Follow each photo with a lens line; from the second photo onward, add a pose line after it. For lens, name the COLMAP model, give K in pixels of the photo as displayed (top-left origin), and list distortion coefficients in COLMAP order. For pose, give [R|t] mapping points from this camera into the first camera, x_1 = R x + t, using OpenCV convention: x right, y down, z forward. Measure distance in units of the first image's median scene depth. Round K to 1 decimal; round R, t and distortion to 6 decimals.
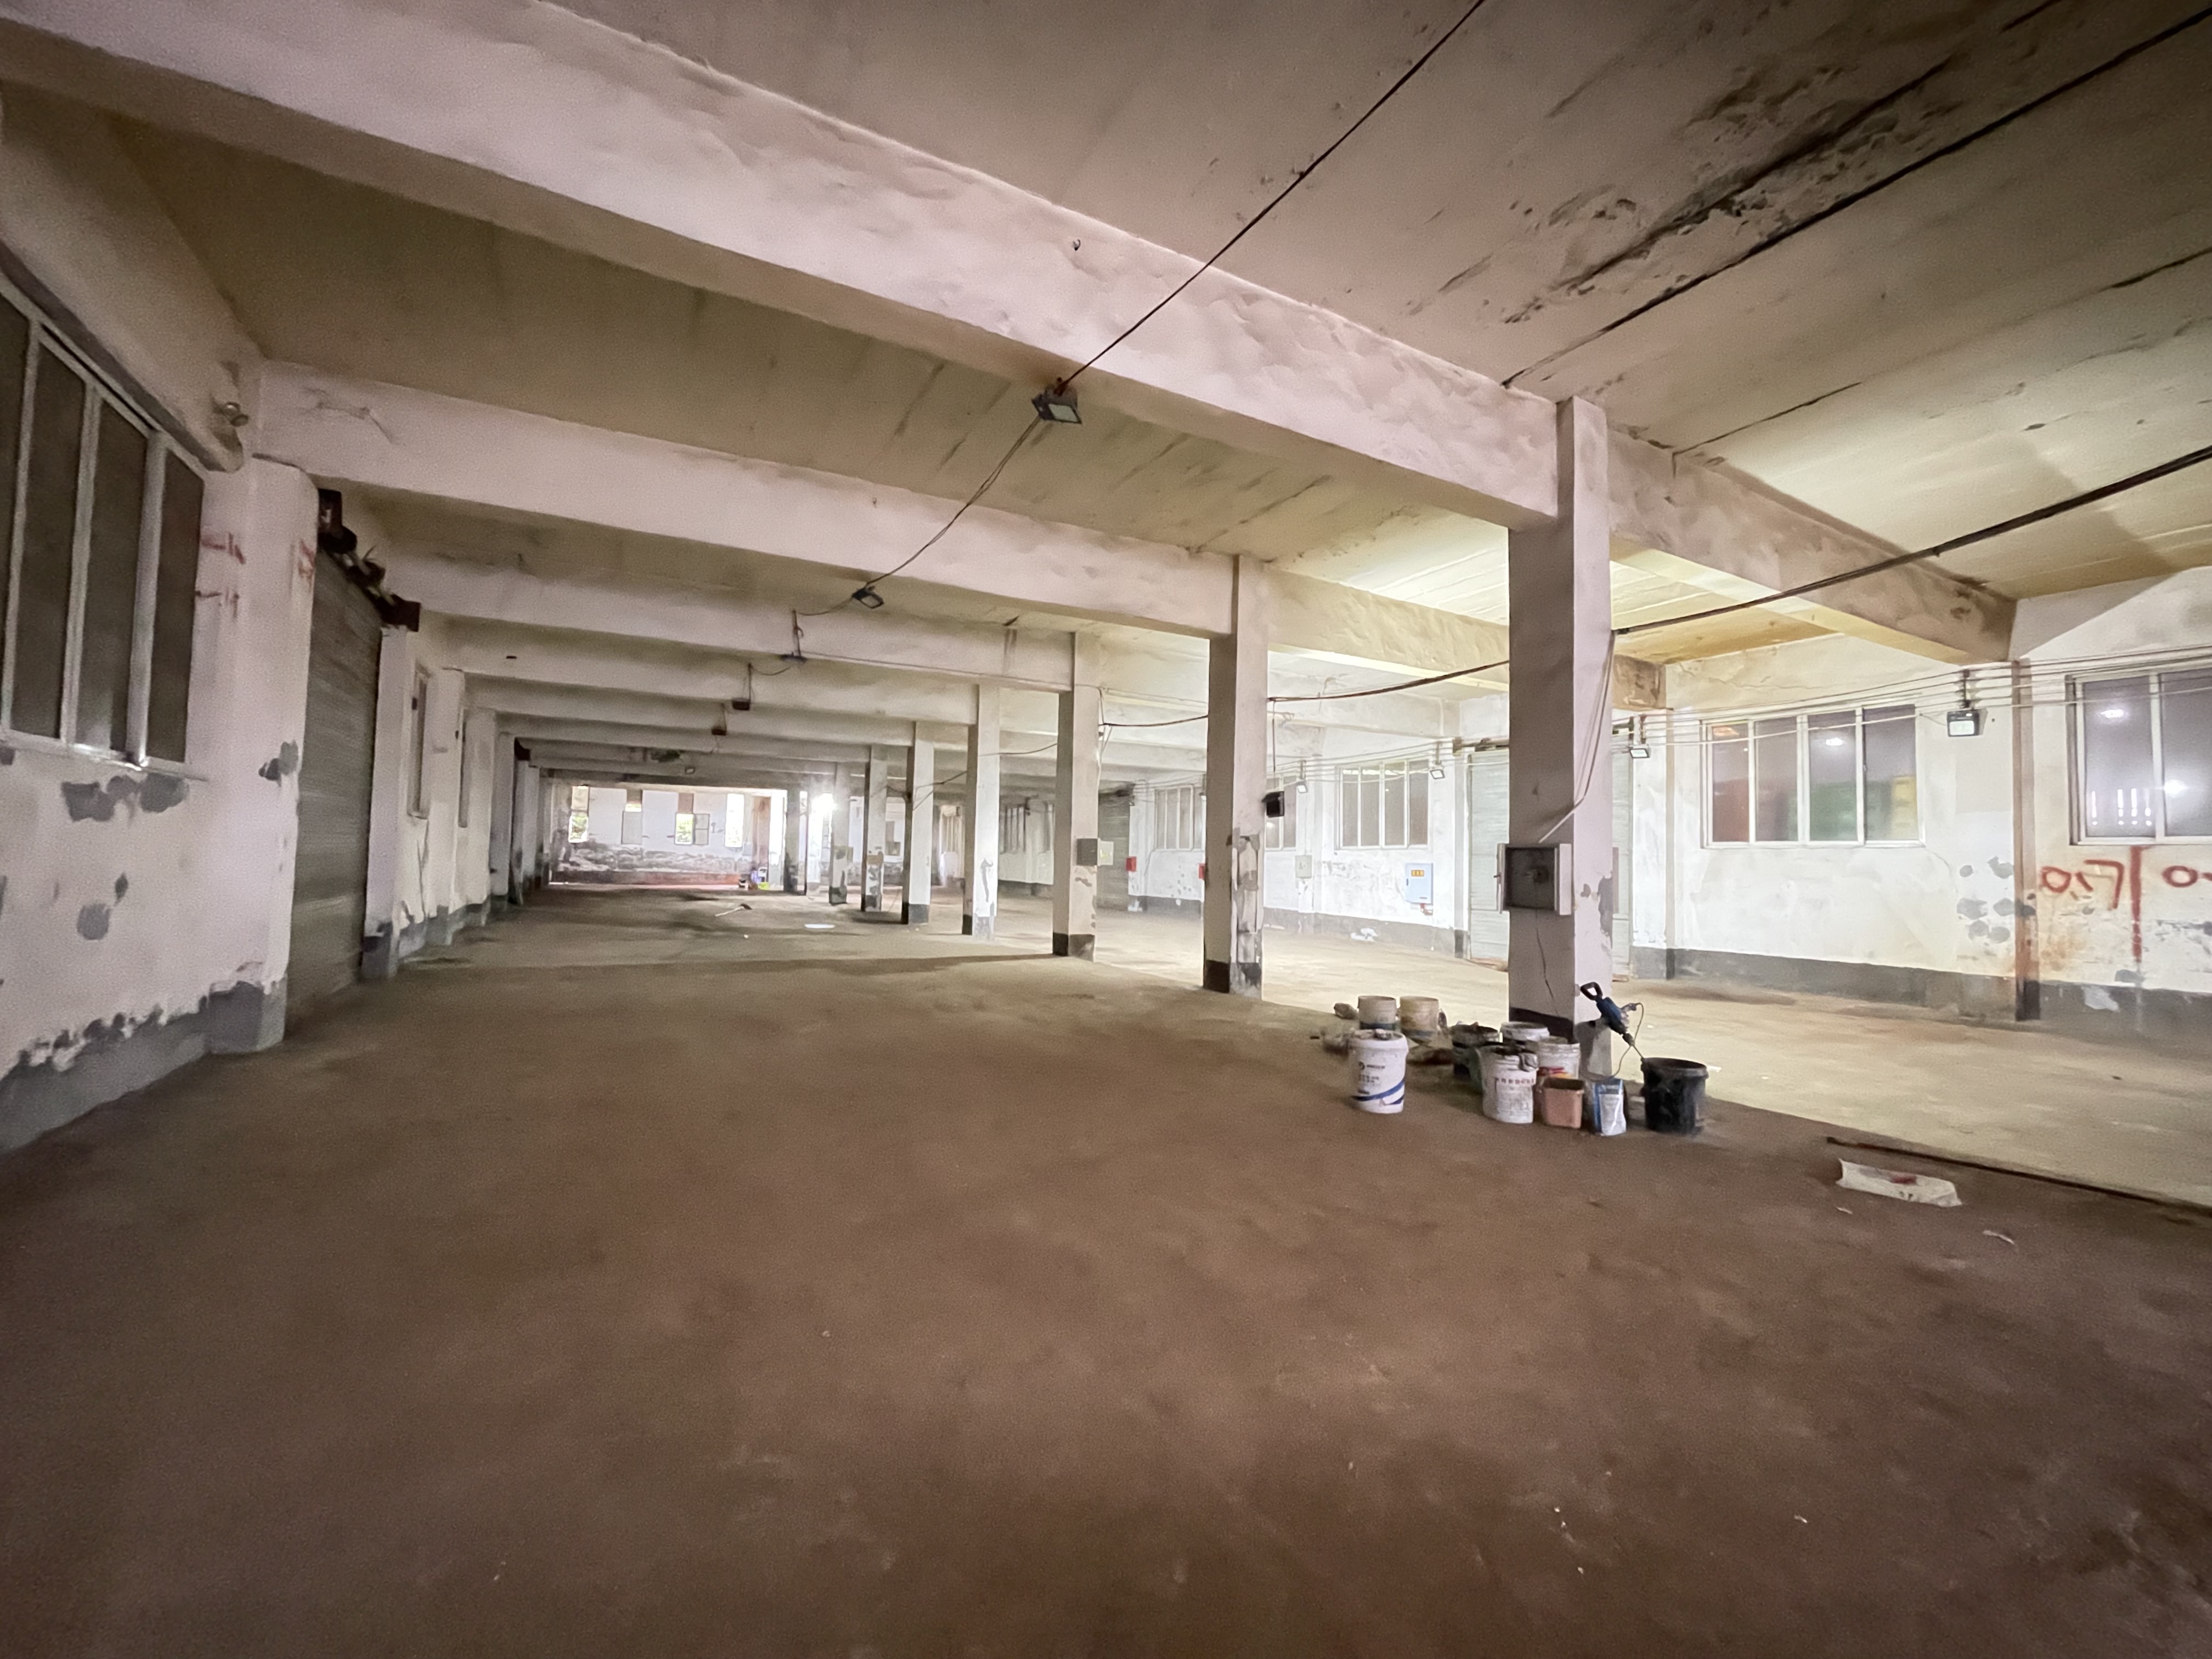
lens RADIAL K [[898.9, 0, 1105.4], [0, 898.9, 823.0], [0, 0, 1]] dist [0.001705, 0.000398]
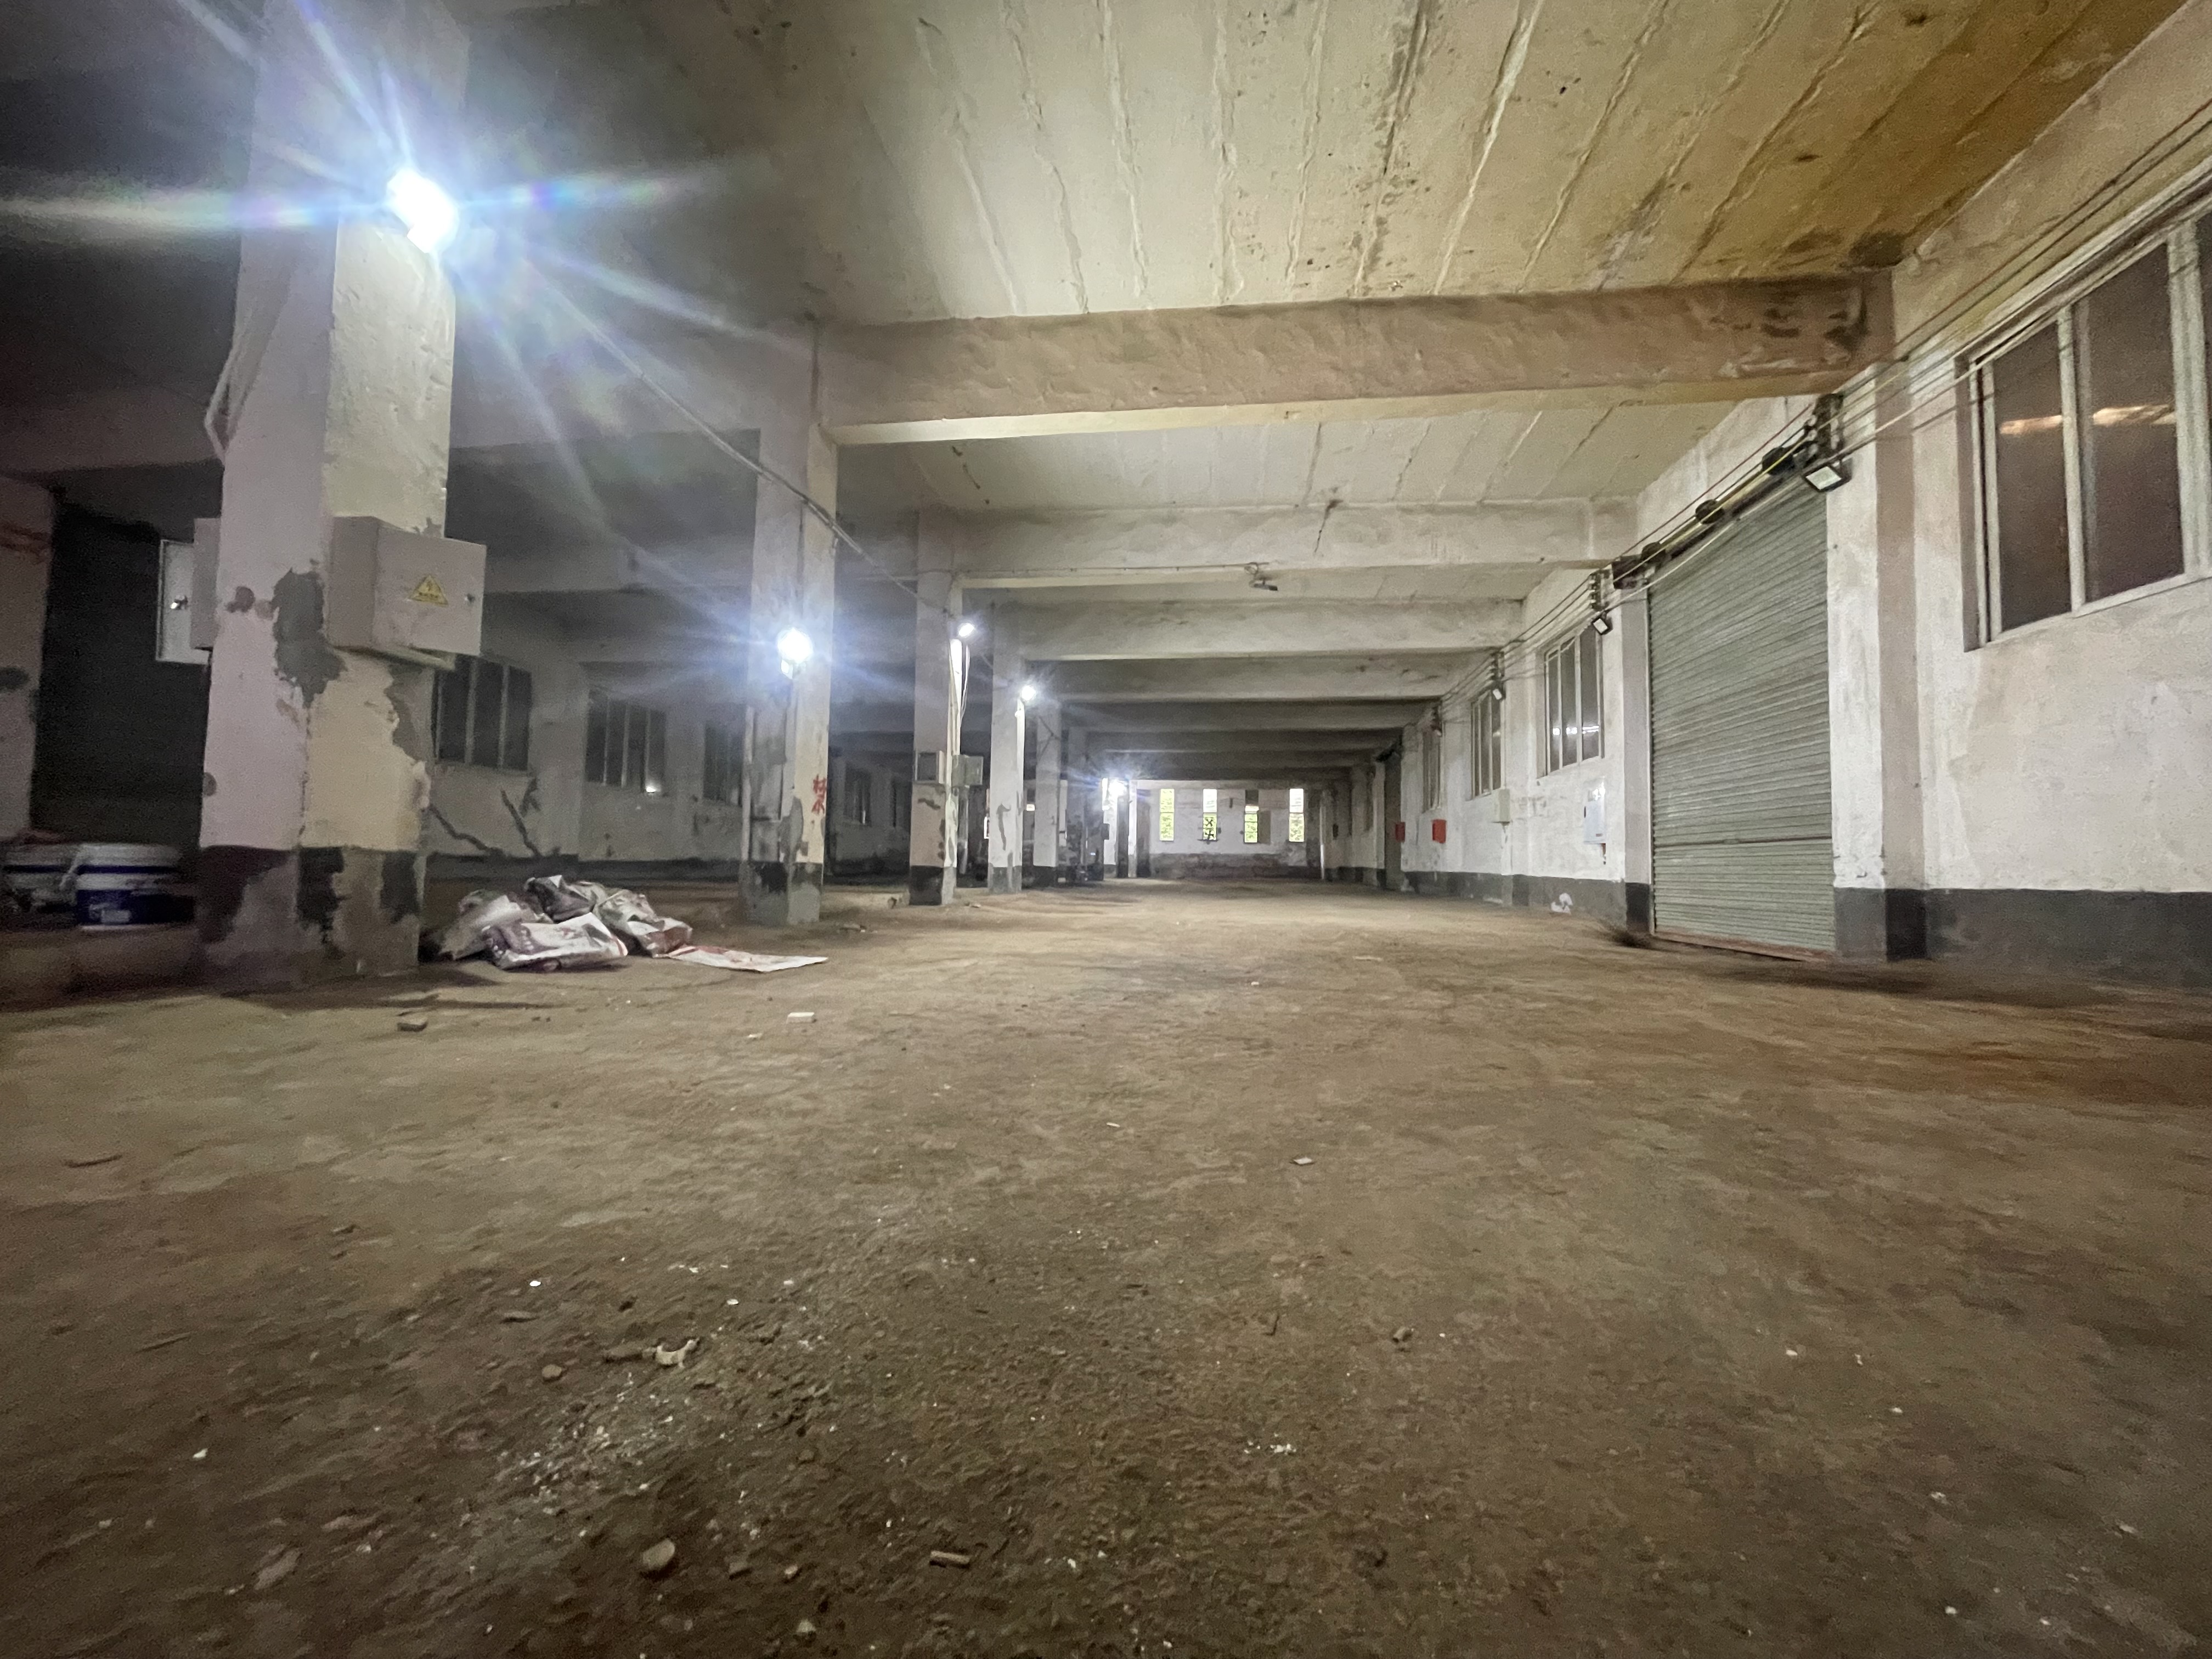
lens RADIAL K [[898.9, 0, 1105.4], [0, 898.9, 823.0], [0, 0, 1]] dist [0.001705, 0.000398]
pose [[0.801788, -0.041947, -0.596134, 0.608133], [0.028569, 0.999083, -0.031875, 0.115561], [0.596925, 0.008526, 0.802252, 0.430765]]
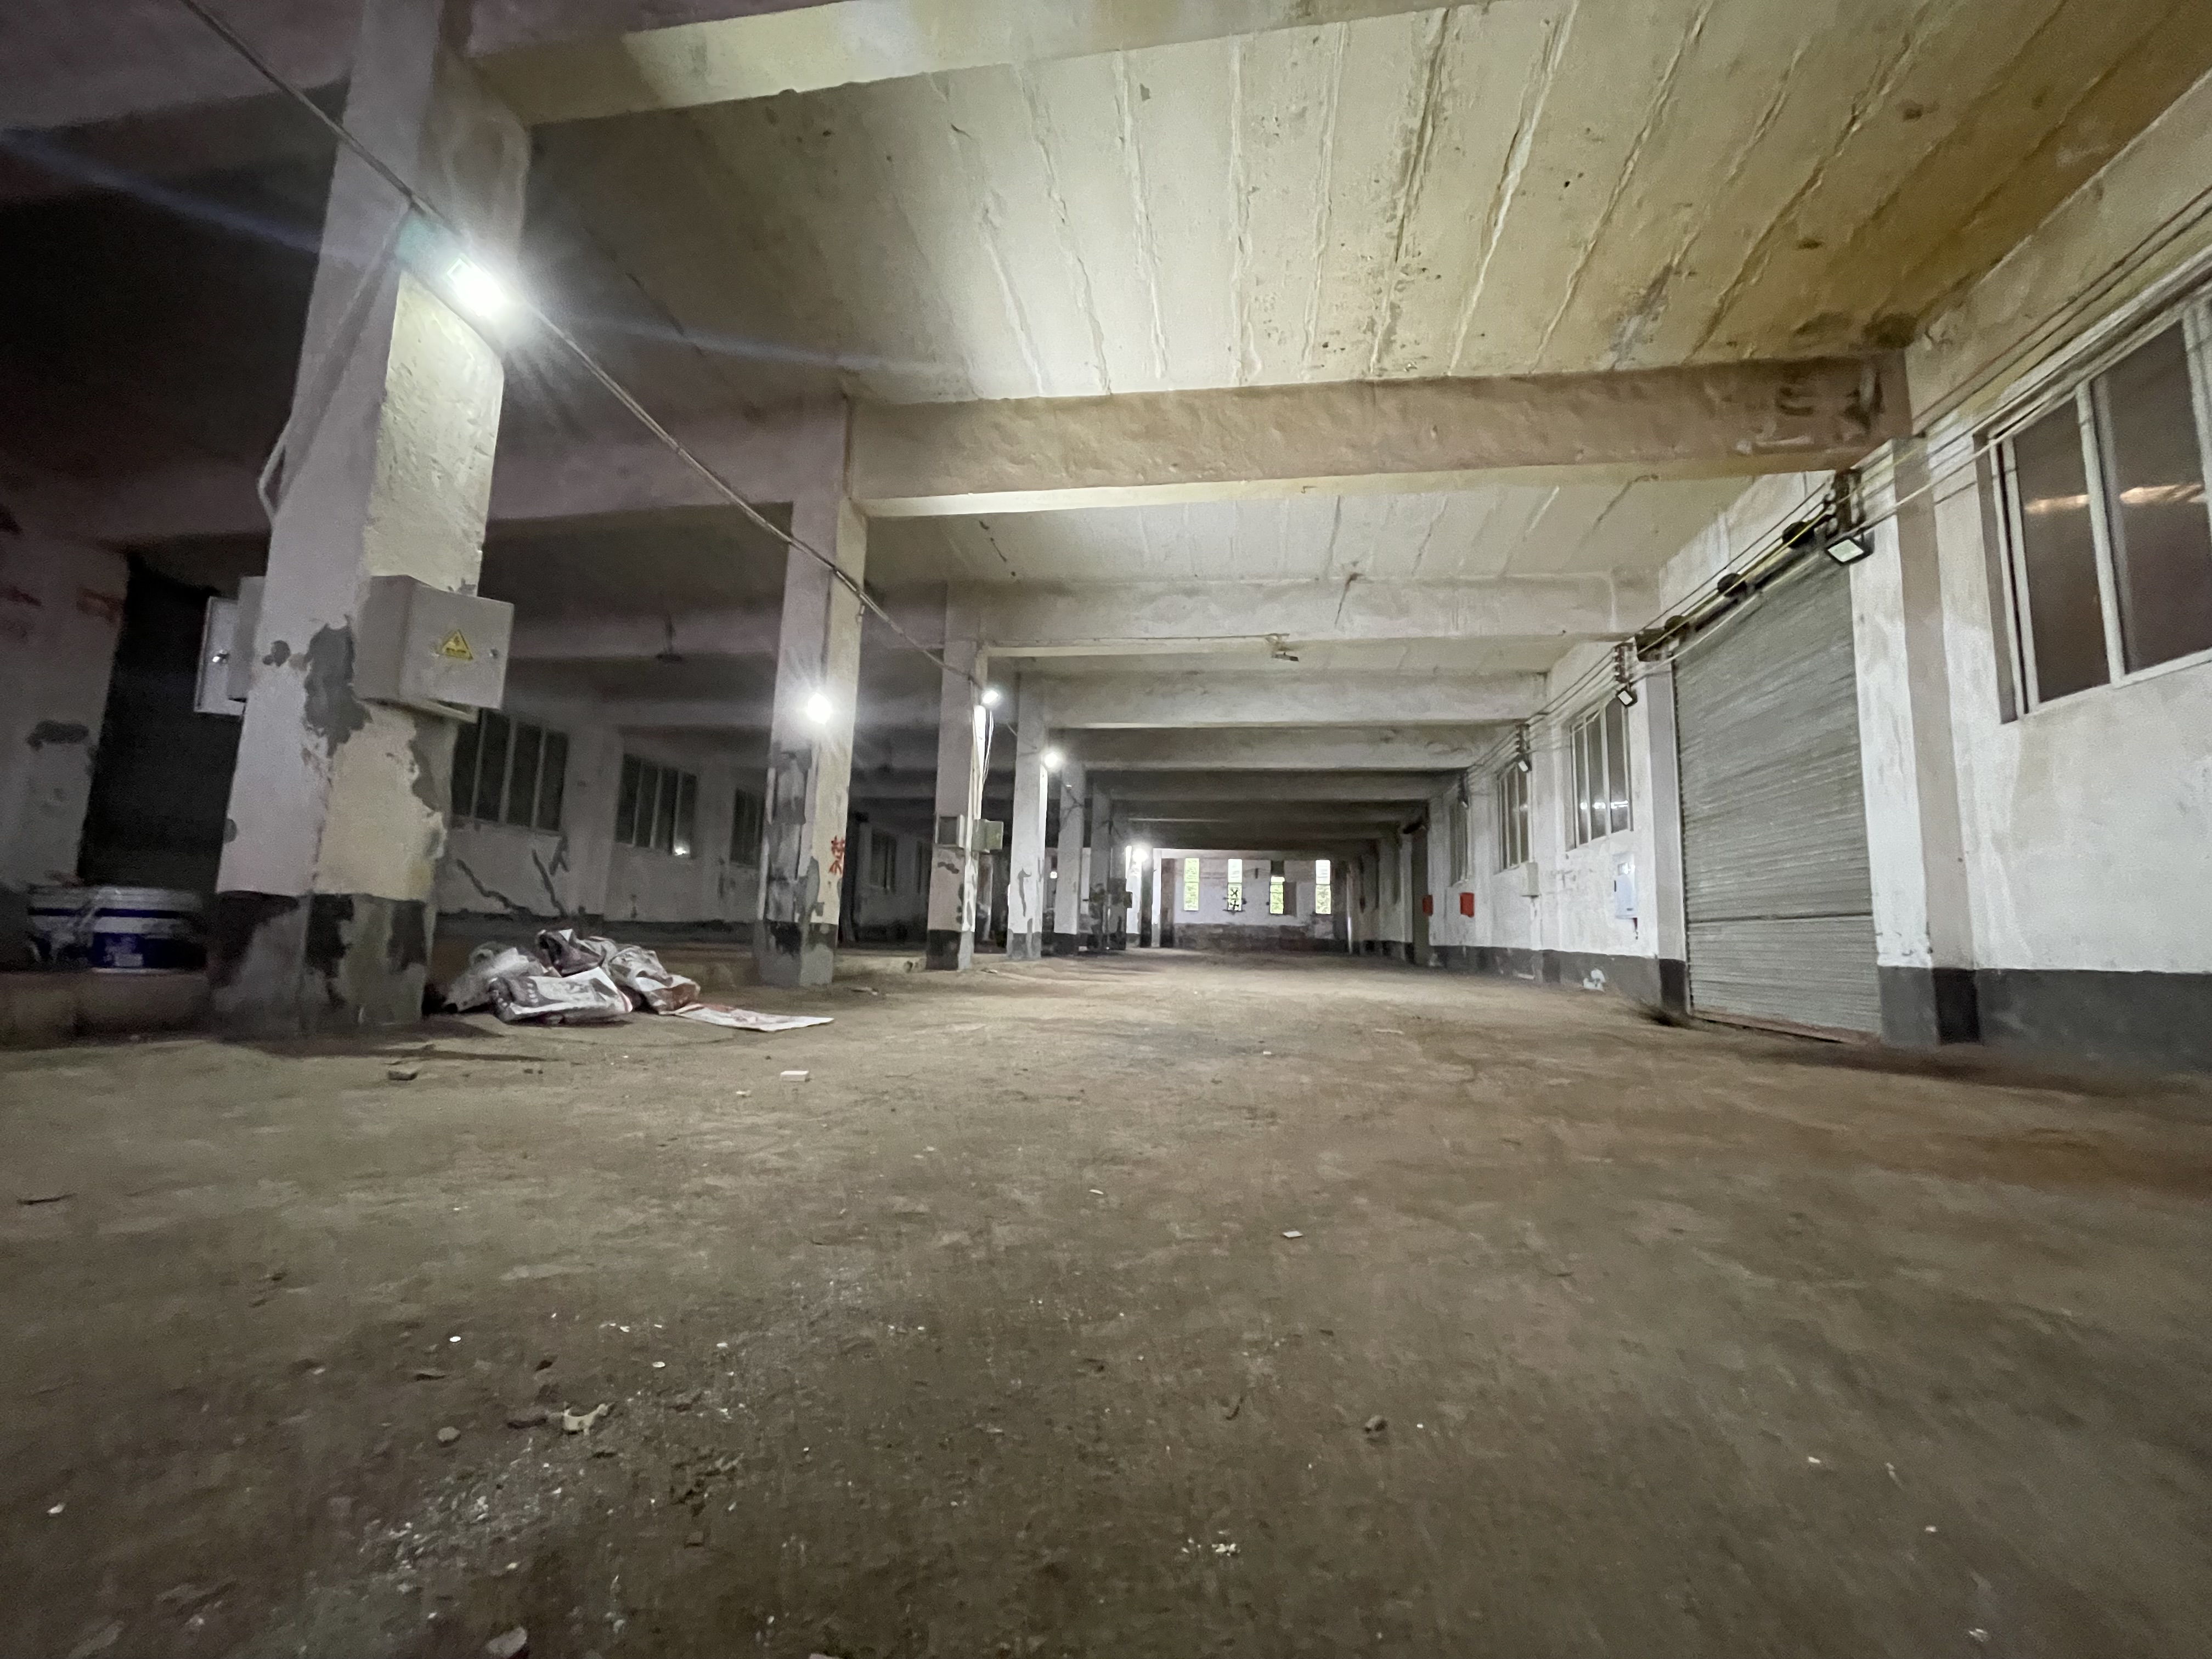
lens RADIAL K [[898.9, 0, 1105.4], [0, 898.9, 823.0], [0, 0, 1]] dist [0.001705, 0.000398]
pose [[0.784385, -0.077901, -0.615363, 0.611397], [0.012446, 0.993859, -0.109951, 0.118789], [0.620150, 0.078585, 0.780537, 0.437283]]
